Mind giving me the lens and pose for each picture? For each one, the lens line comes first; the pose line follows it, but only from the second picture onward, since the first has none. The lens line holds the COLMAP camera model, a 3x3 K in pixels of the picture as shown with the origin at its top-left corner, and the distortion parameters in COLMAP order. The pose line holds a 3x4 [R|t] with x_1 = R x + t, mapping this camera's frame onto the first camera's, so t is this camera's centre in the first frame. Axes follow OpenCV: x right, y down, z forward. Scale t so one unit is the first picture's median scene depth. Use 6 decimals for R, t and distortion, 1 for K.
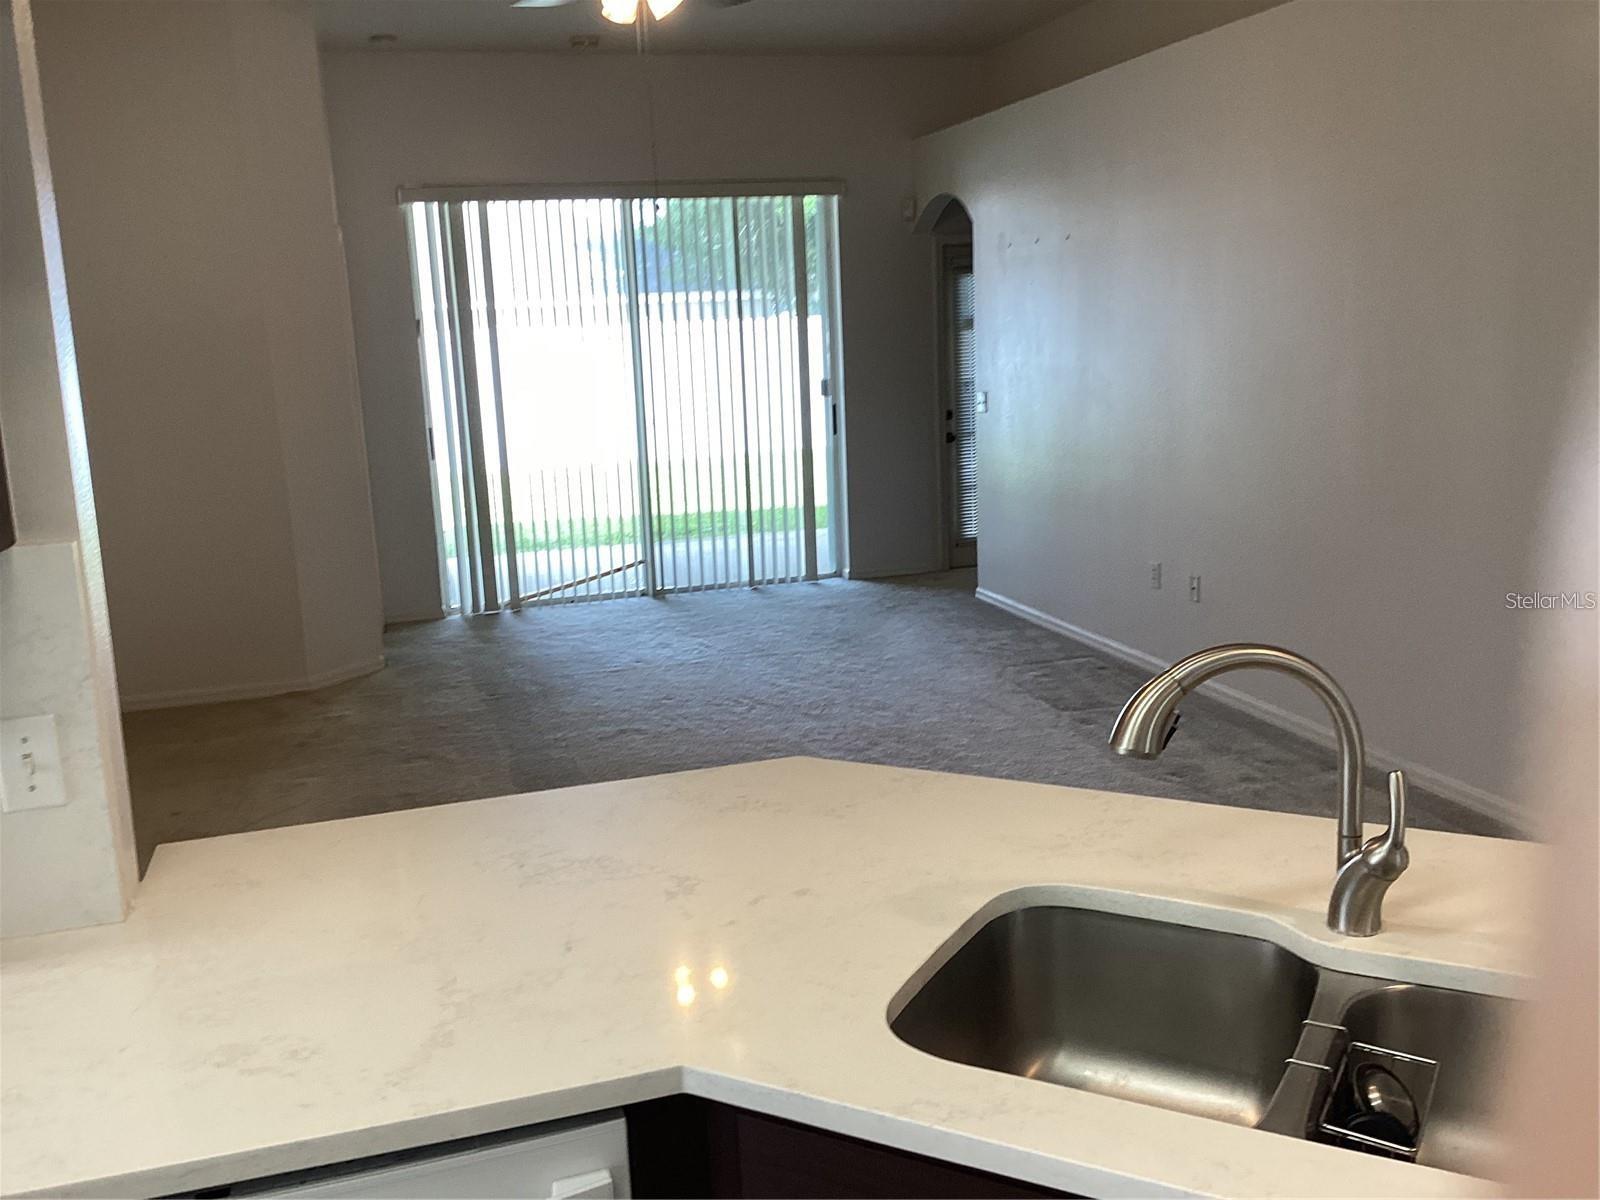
lens RADIAL K [[1434.6, 0, 798.4], [0, 1434.6, 614.6], [0, 0, 1]] dist [0.092649, -0.185297]
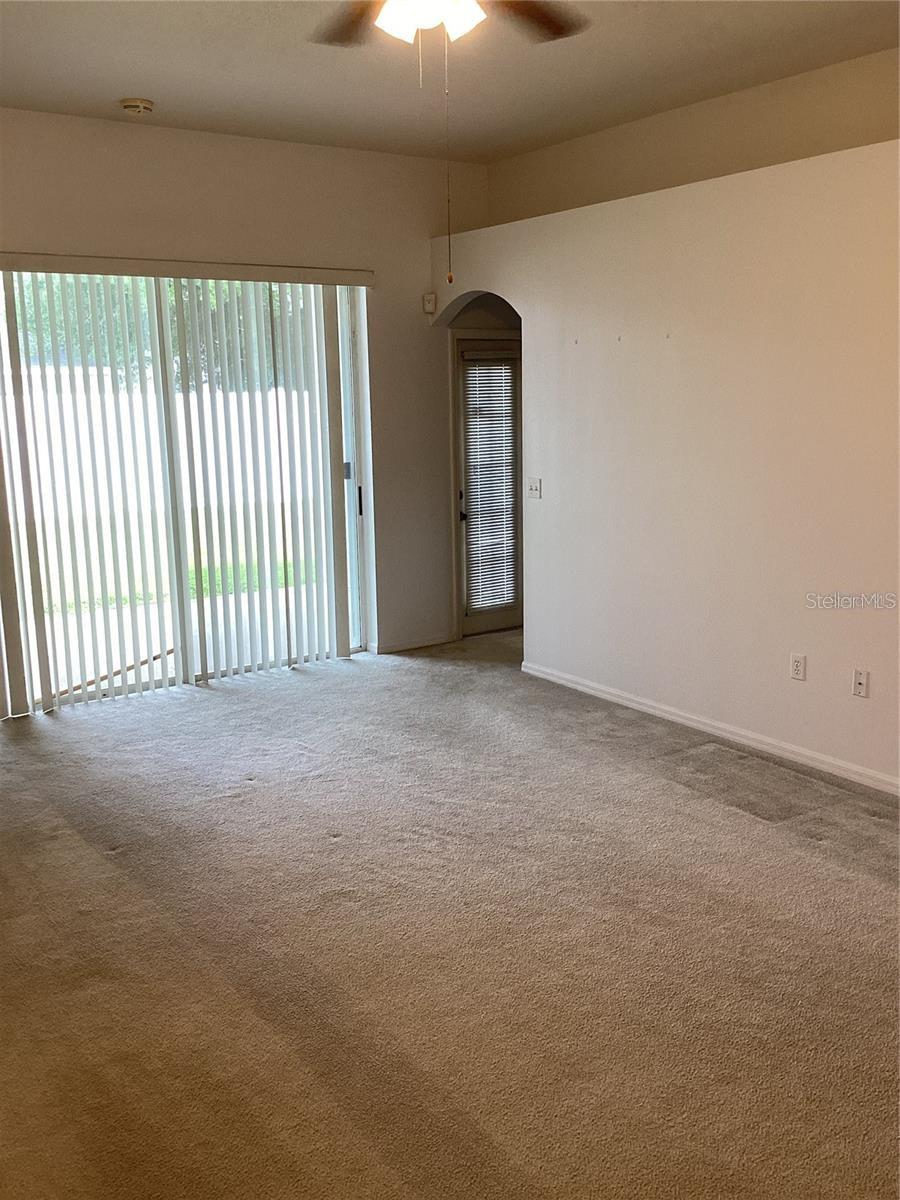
lens RADIAL K [[1075.9, 0, 464.1], [0, 1075.9, 602.1], [0, 0, 1]] dist [0.092649, -0.185297]
pose [[0.946686, -0.036864, 0.320041, -0.163687], [0.040649, 0.999160, -0.005151, -0.057872], [-0.319583, 0.017886, 0.947390, 0.248144]]
